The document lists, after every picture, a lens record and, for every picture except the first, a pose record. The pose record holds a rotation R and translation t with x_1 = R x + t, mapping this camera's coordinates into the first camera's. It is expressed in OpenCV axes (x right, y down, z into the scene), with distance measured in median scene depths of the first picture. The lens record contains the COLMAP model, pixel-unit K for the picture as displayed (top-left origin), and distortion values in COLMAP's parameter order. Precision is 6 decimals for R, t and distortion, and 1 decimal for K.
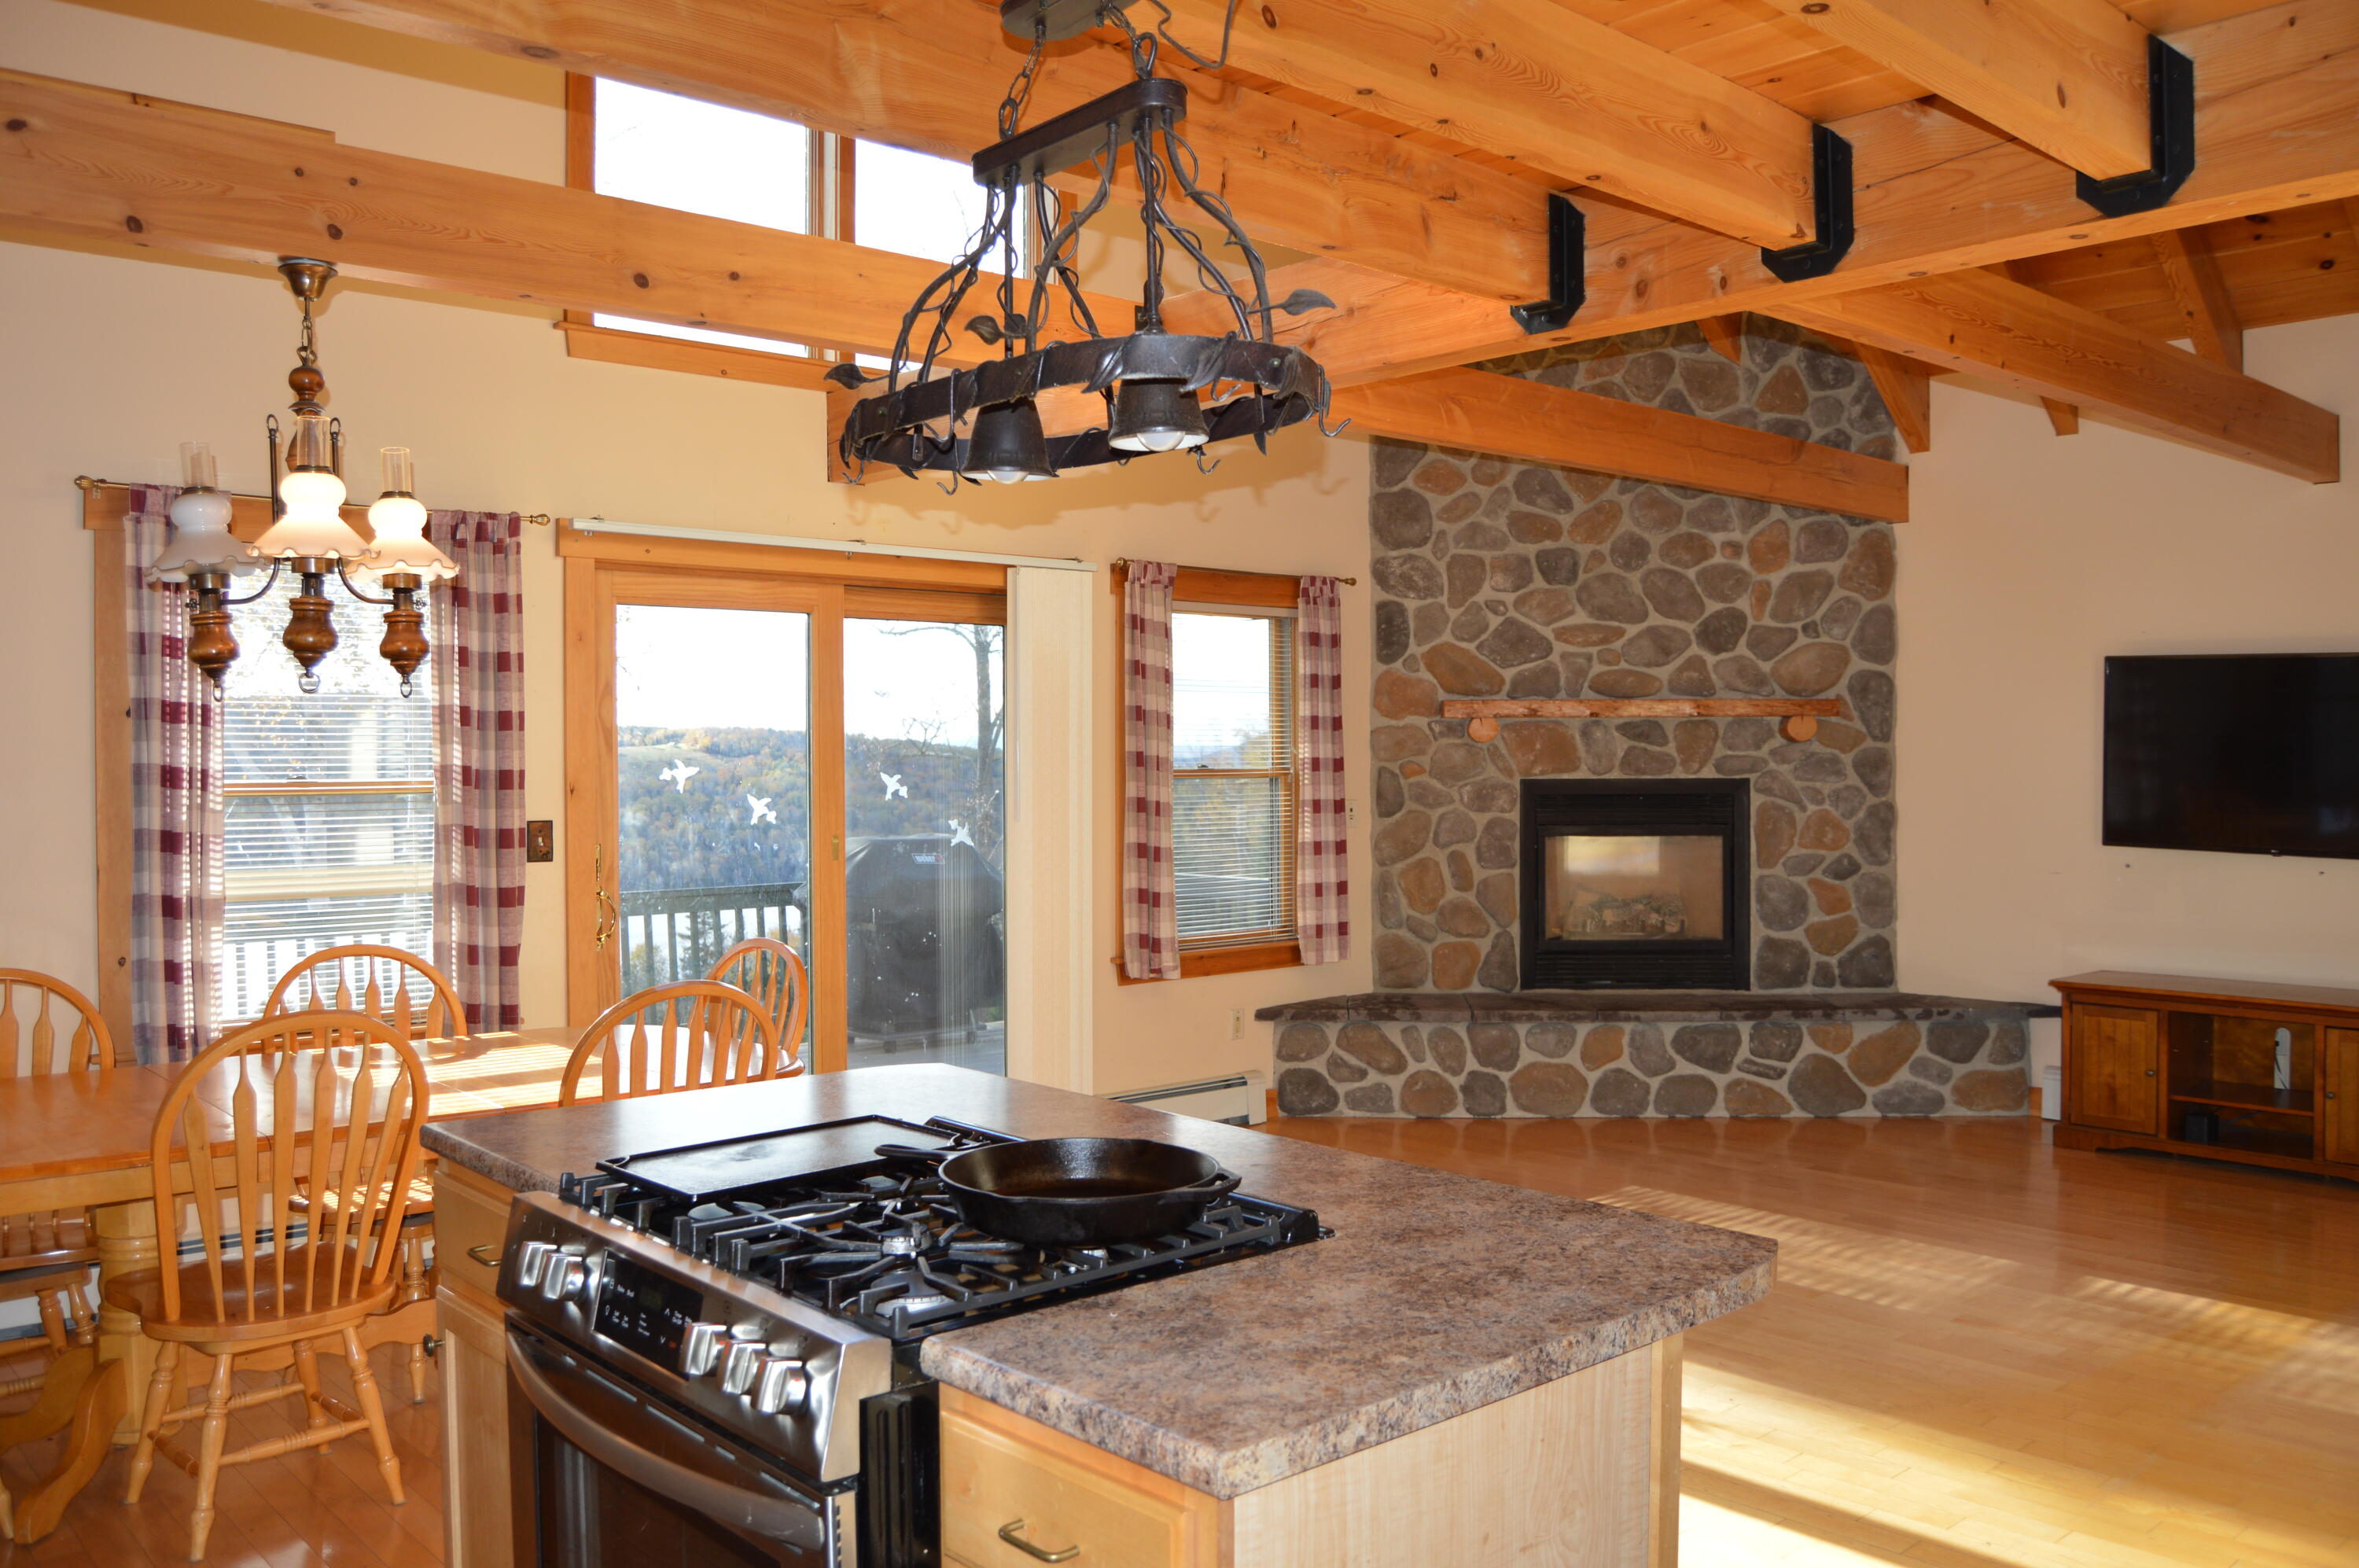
lens RADIAL K [[1867.9, 0, 1170.4], [0, 1867.9, 766.2], [0, 0, 1]] dist [-0.097282, 0.045494]
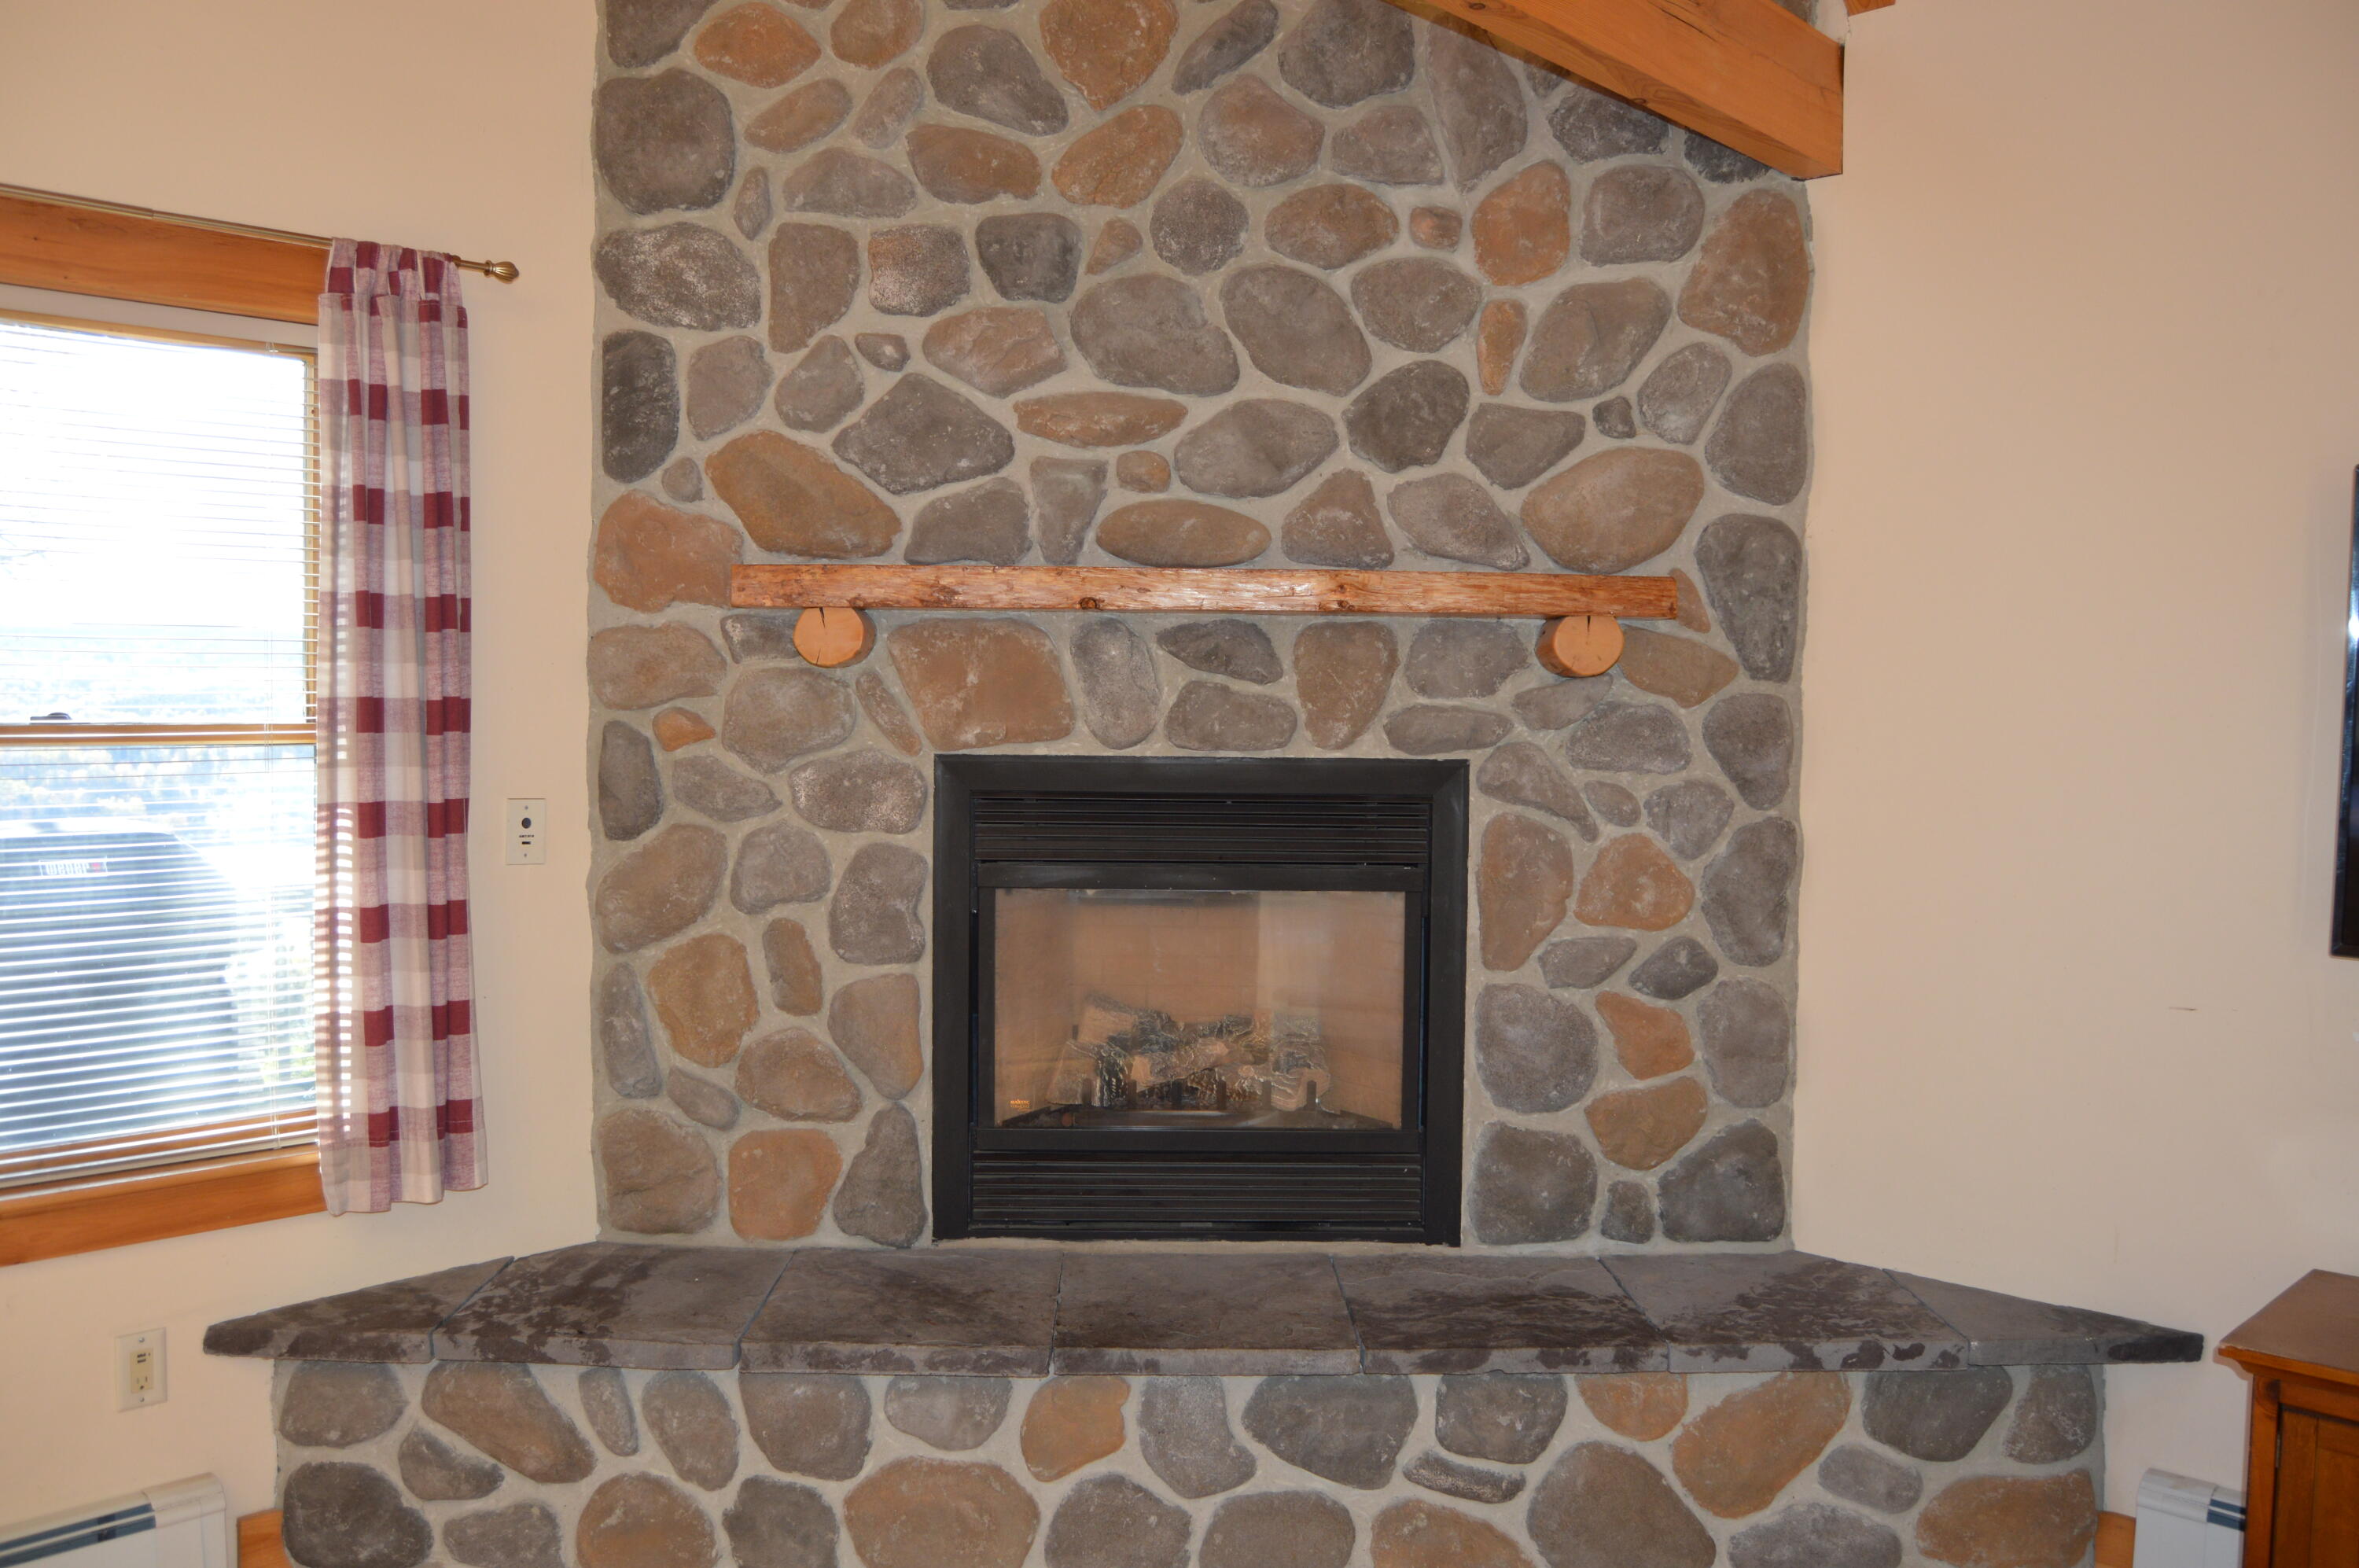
lens RADIAL K [[1867.9, 0, 1170.4], [0, 1867.9, 766.2], [0, 0, 1]] dist [-0.097282, 0.045494]
pose [[0.996959, 0.012547, 0.076905, 0.211410], [-0.014888, 0.999441, 0.029945, -0.004189], [-0.076487, -0.030999, 0.996589, 0.575453]]
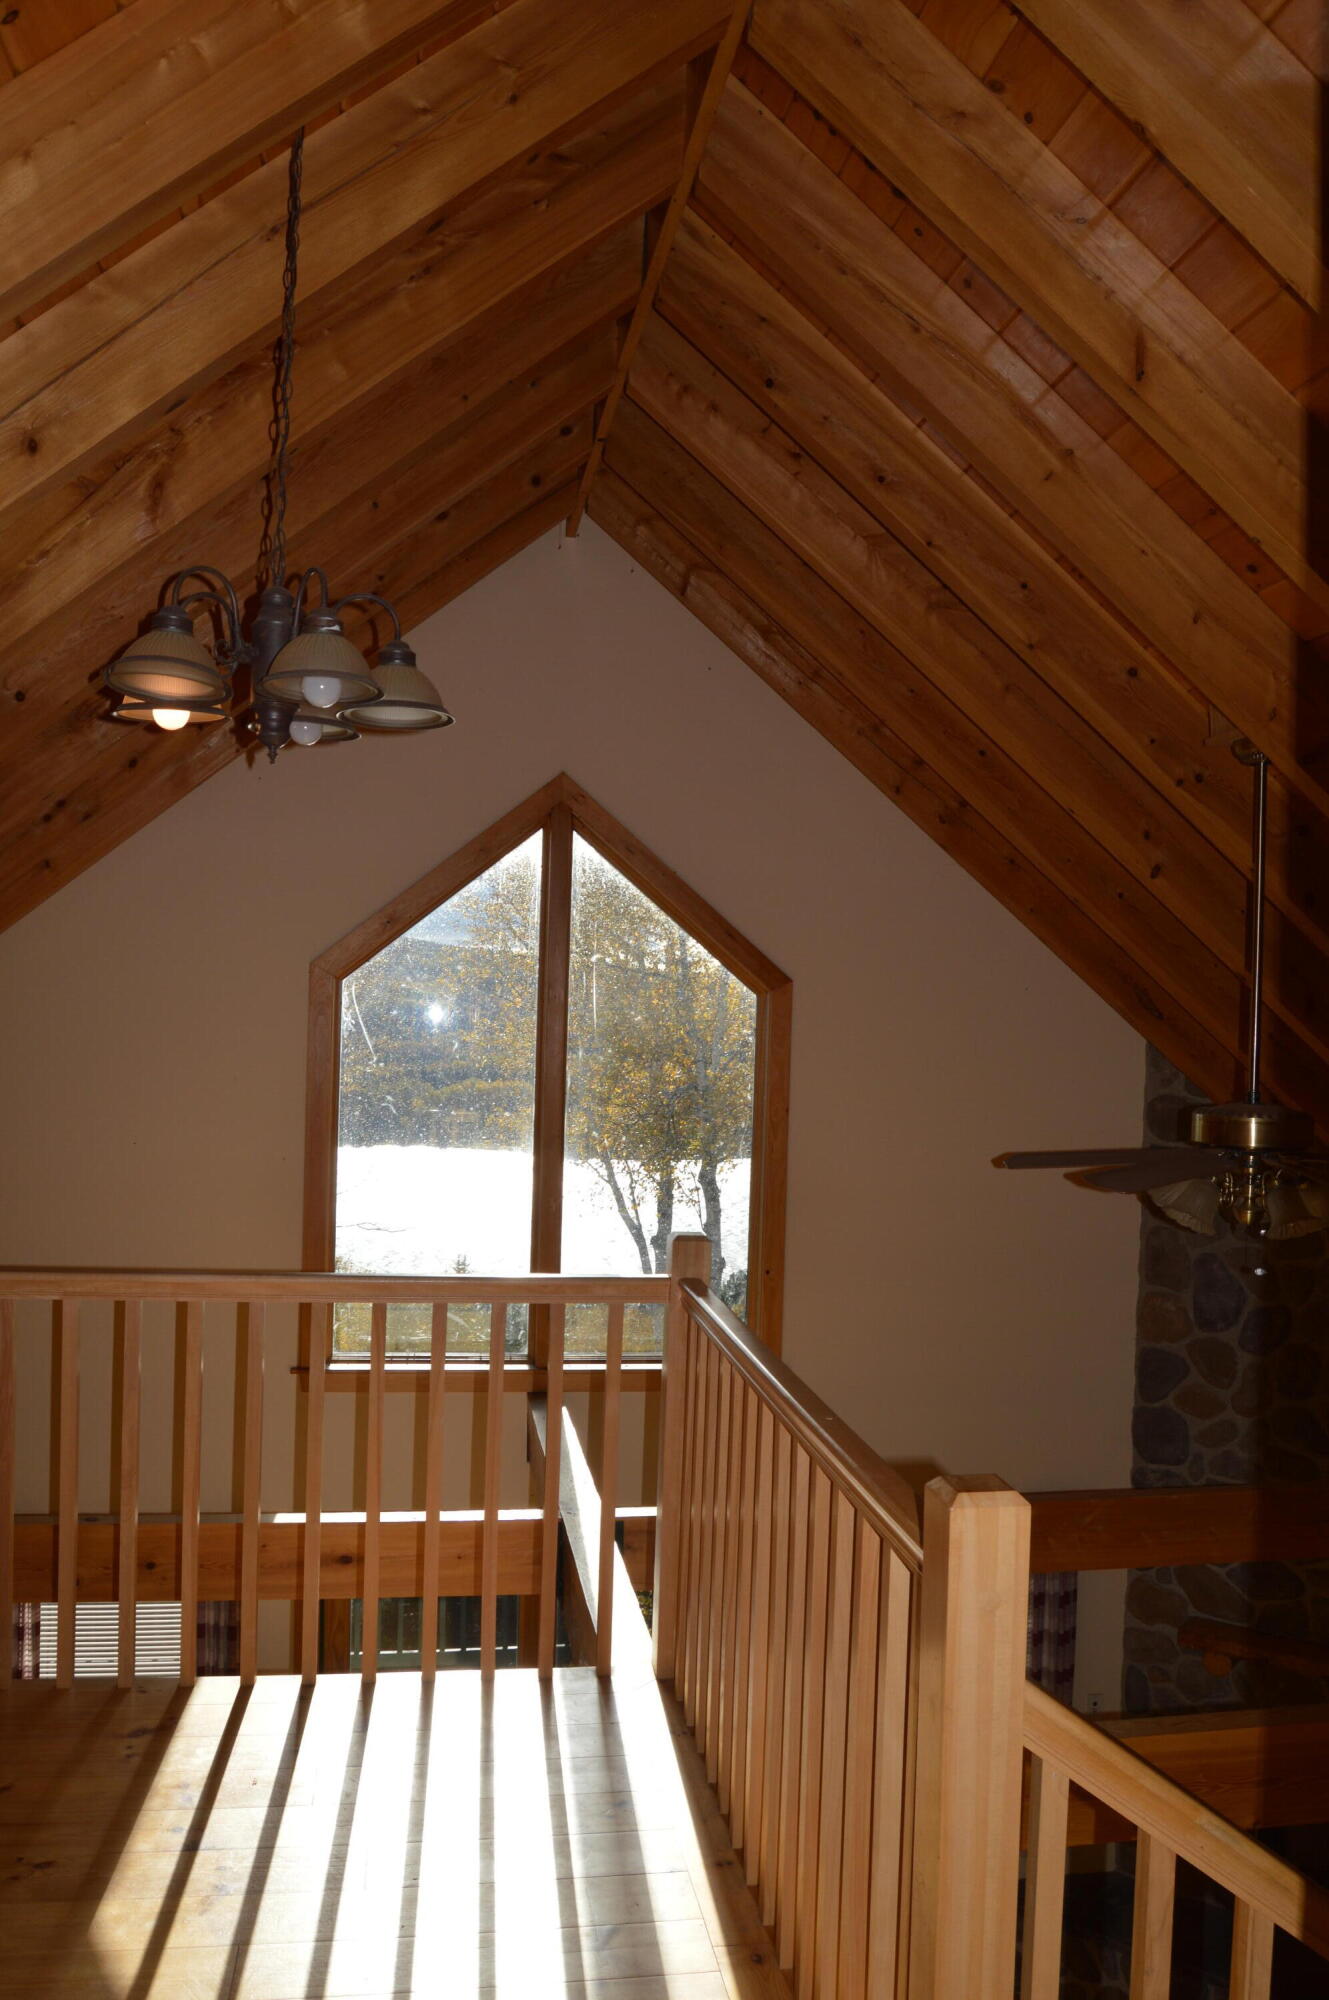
lens RADIAL K [[1583.6, 0, 698.9], [0, 1583.6, 1000.9], [0, 0, 1]] dist [-0.097282, 0.045494]
pose [[0.848901, 0.026343, -0.527894, 0.361163], [-0.038288, 0.999198, -0.011710, -0.357618], [0.527163, 0.030153, 0.849229, 0.125470]]
